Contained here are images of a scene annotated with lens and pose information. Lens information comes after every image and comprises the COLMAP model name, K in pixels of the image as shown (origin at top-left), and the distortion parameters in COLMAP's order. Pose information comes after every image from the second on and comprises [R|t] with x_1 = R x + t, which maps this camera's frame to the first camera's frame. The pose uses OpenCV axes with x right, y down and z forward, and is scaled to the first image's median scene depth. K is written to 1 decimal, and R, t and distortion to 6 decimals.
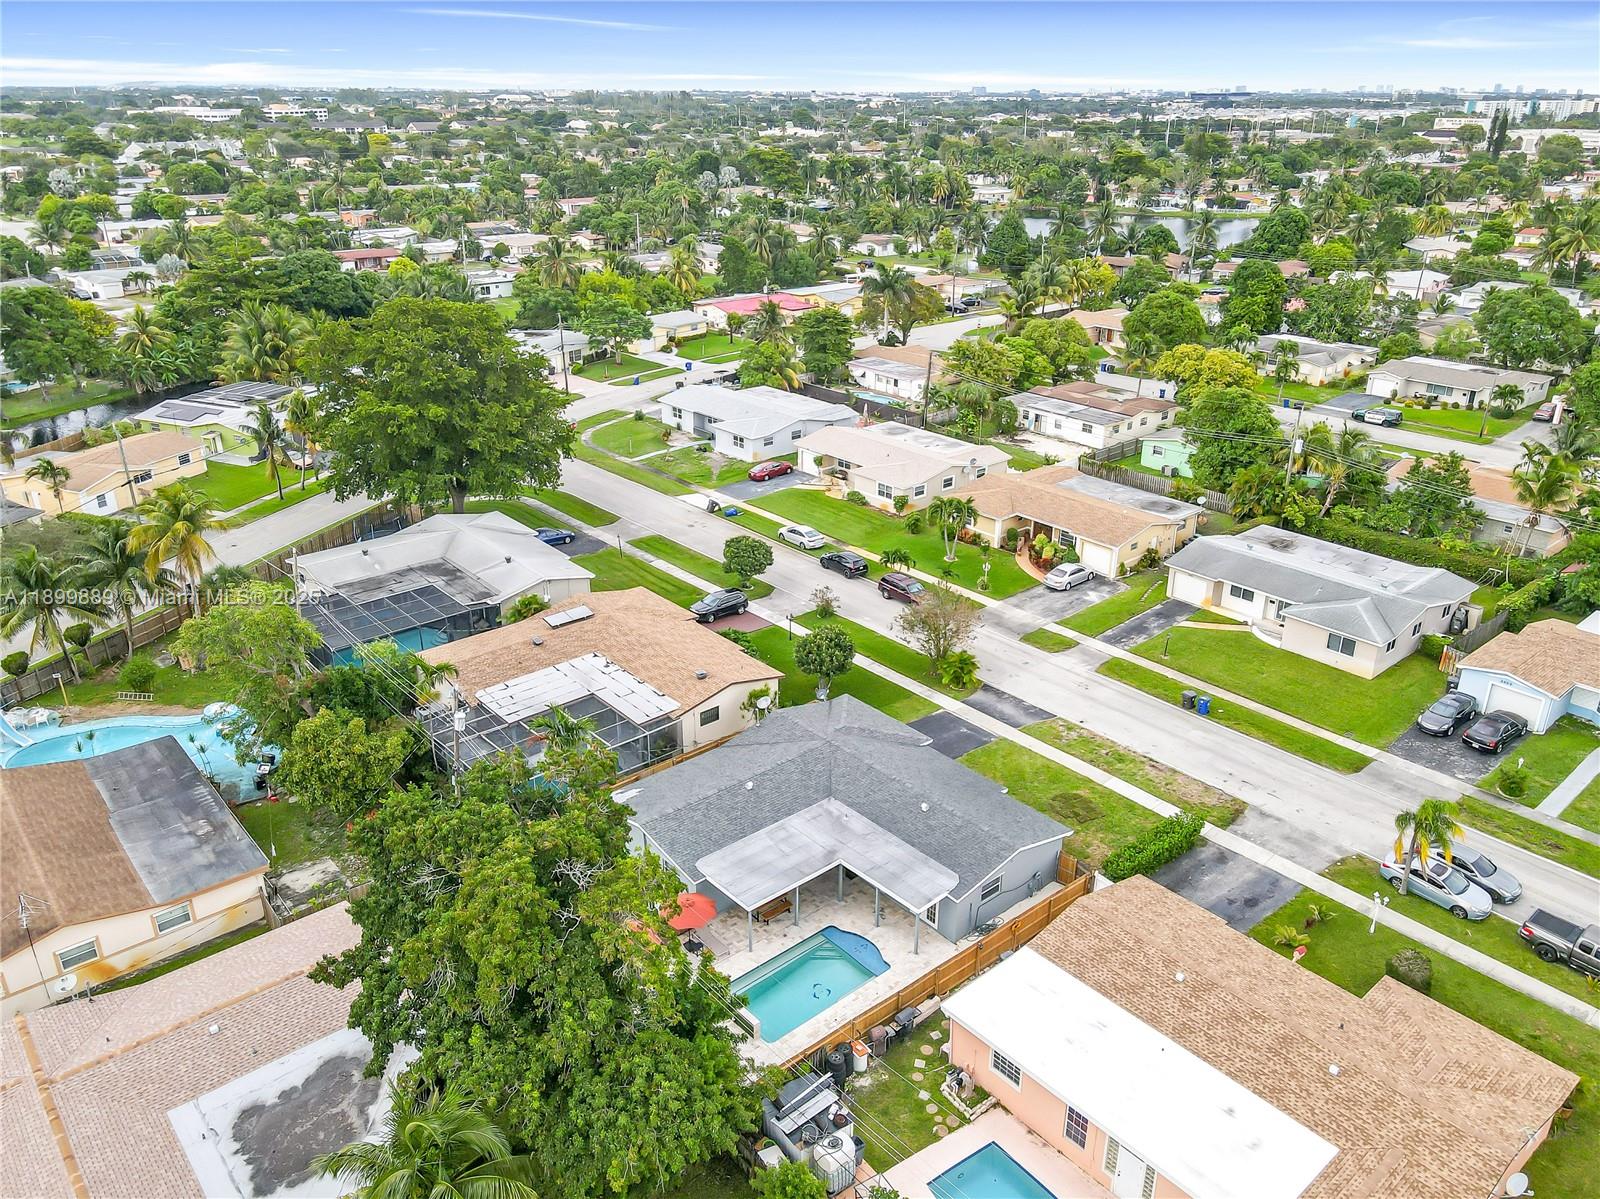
lens RADIAL K [[1182.2, 0, 807.7], [0, 1182.2, 595.9], [0, 0, 1]] dist [-0.008541, 0.043314]
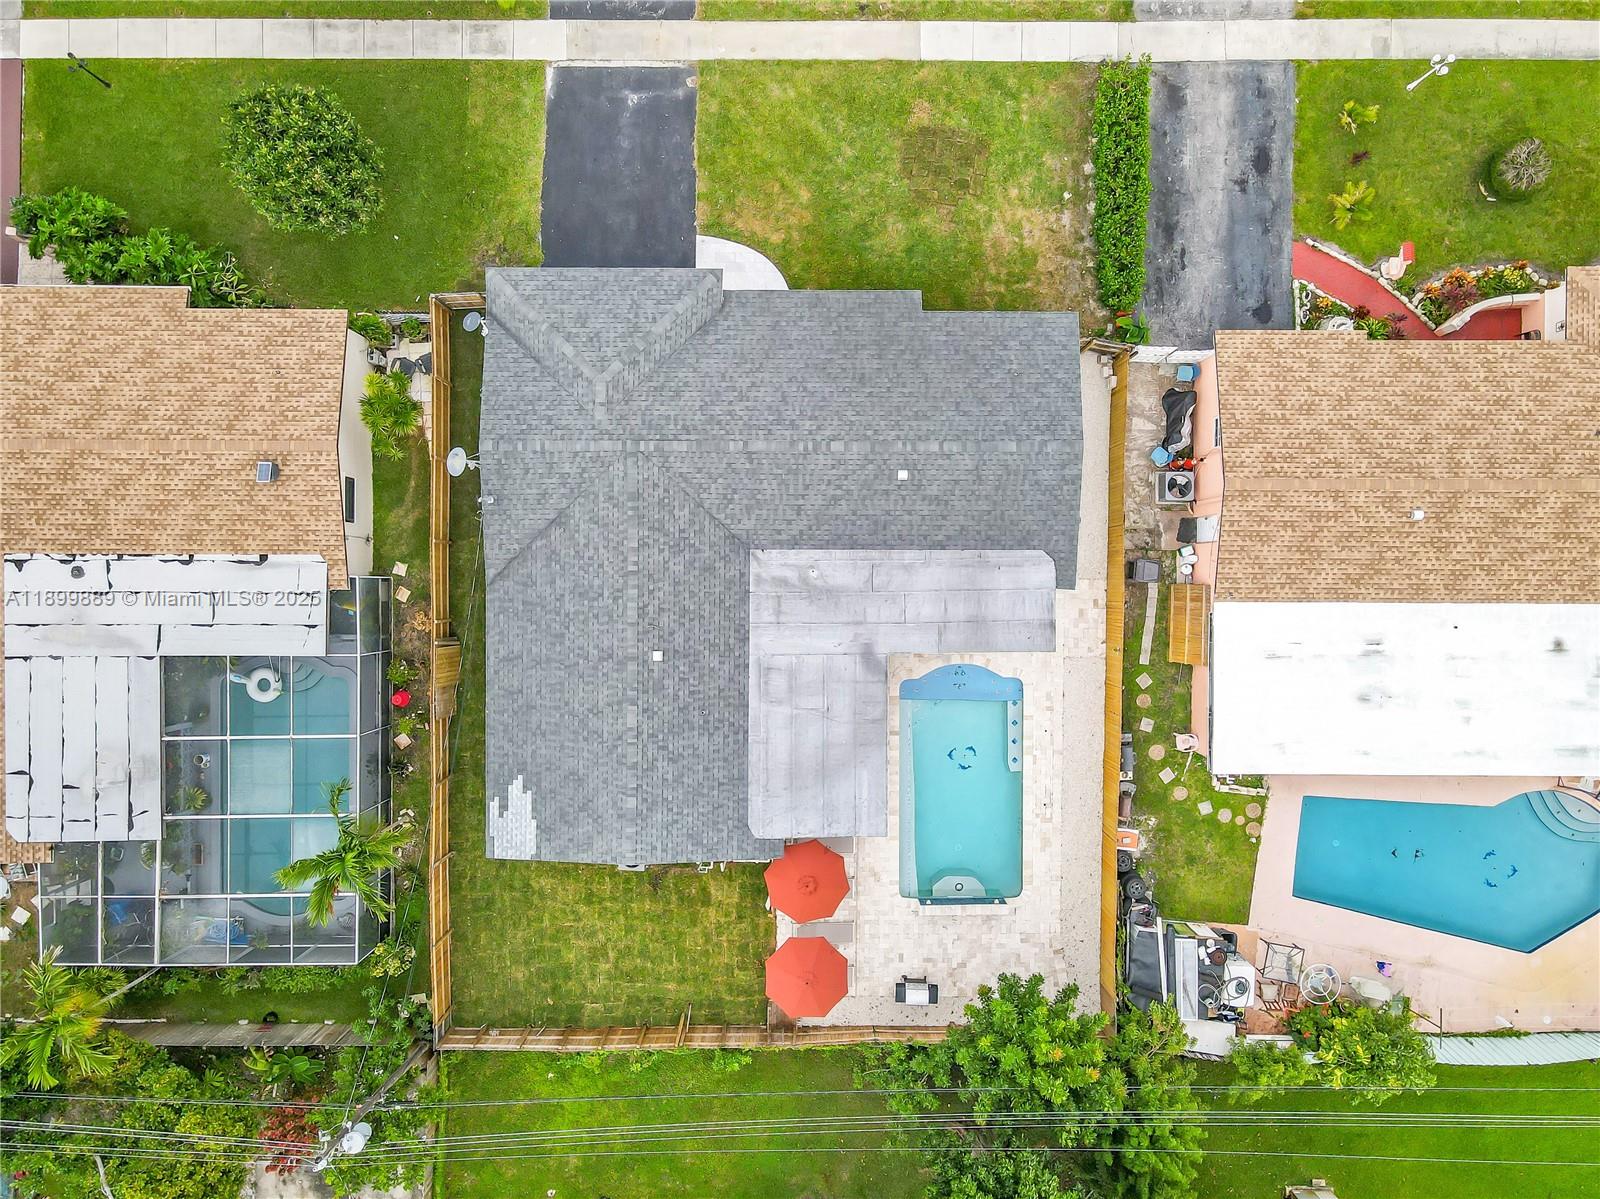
lens RADIAL K [[1182.2, 0, 807.7], [0, 1182.2, 595.9], [0, 0, 1]] dist [-0.008541, 0.043314]
pose [[0.658862, -0.752238, -0.006177, 0.019153], [0.292620, 0.248715, 0.923317, -0.286237], [-0.693018, -0.610146, 0.383989, 0.591322]]
